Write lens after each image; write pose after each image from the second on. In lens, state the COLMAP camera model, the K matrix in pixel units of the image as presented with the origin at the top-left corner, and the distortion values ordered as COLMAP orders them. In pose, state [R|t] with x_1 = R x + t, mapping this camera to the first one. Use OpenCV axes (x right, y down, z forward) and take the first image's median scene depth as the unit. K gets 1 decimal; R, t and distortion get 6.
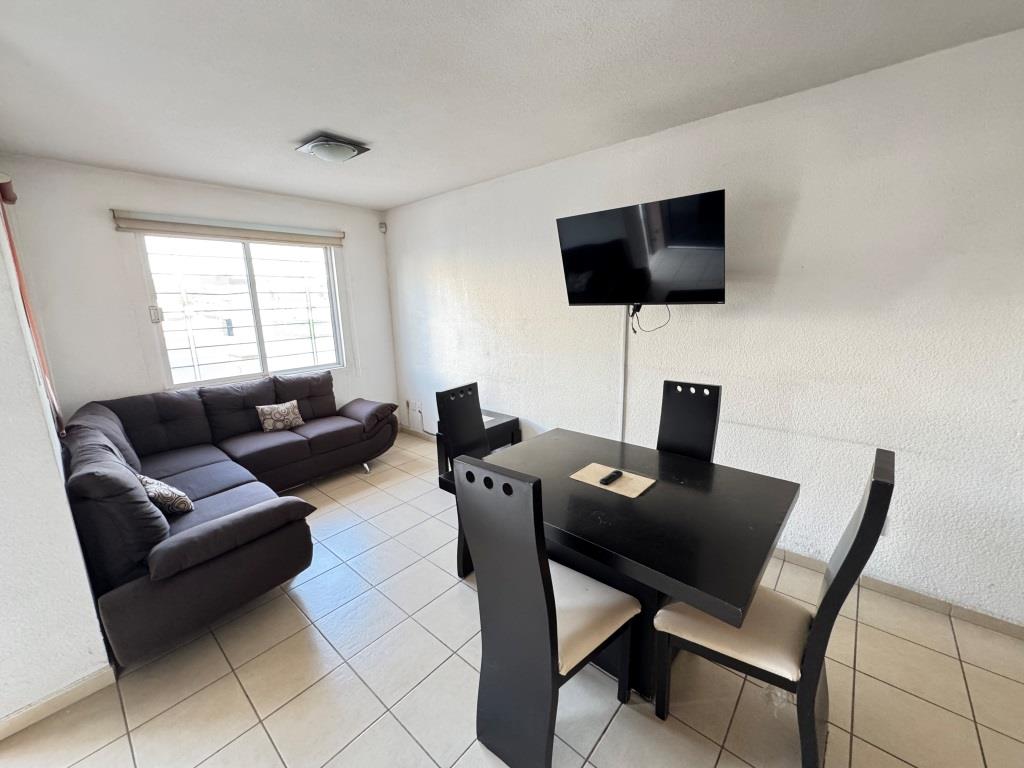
lens RADIAL K [[411.1, 0, 511.5], [0, 411.1, 384.3], [0, 0, 1]] dist [-0.006142, 0.001015]
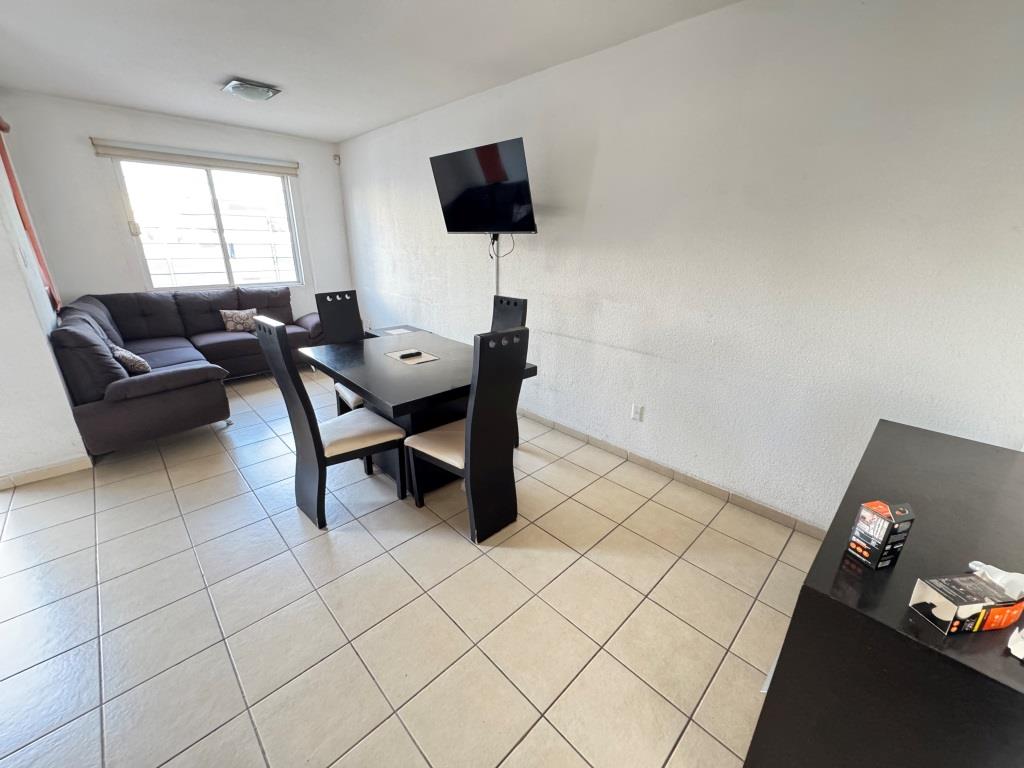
lens RADIAL K [[411.1, 0, 512.0], [0, 411.1, 386.6], [0, 0, 1]] dist [-0.006142, 0.001015]
pose [[0.996090, 0.066028, -0.058701, 0.342948], [-0.057417, 0.988781, 0.137897, 0.060390], [0.067147, -0.133987, 0.988706, -0.194718]]
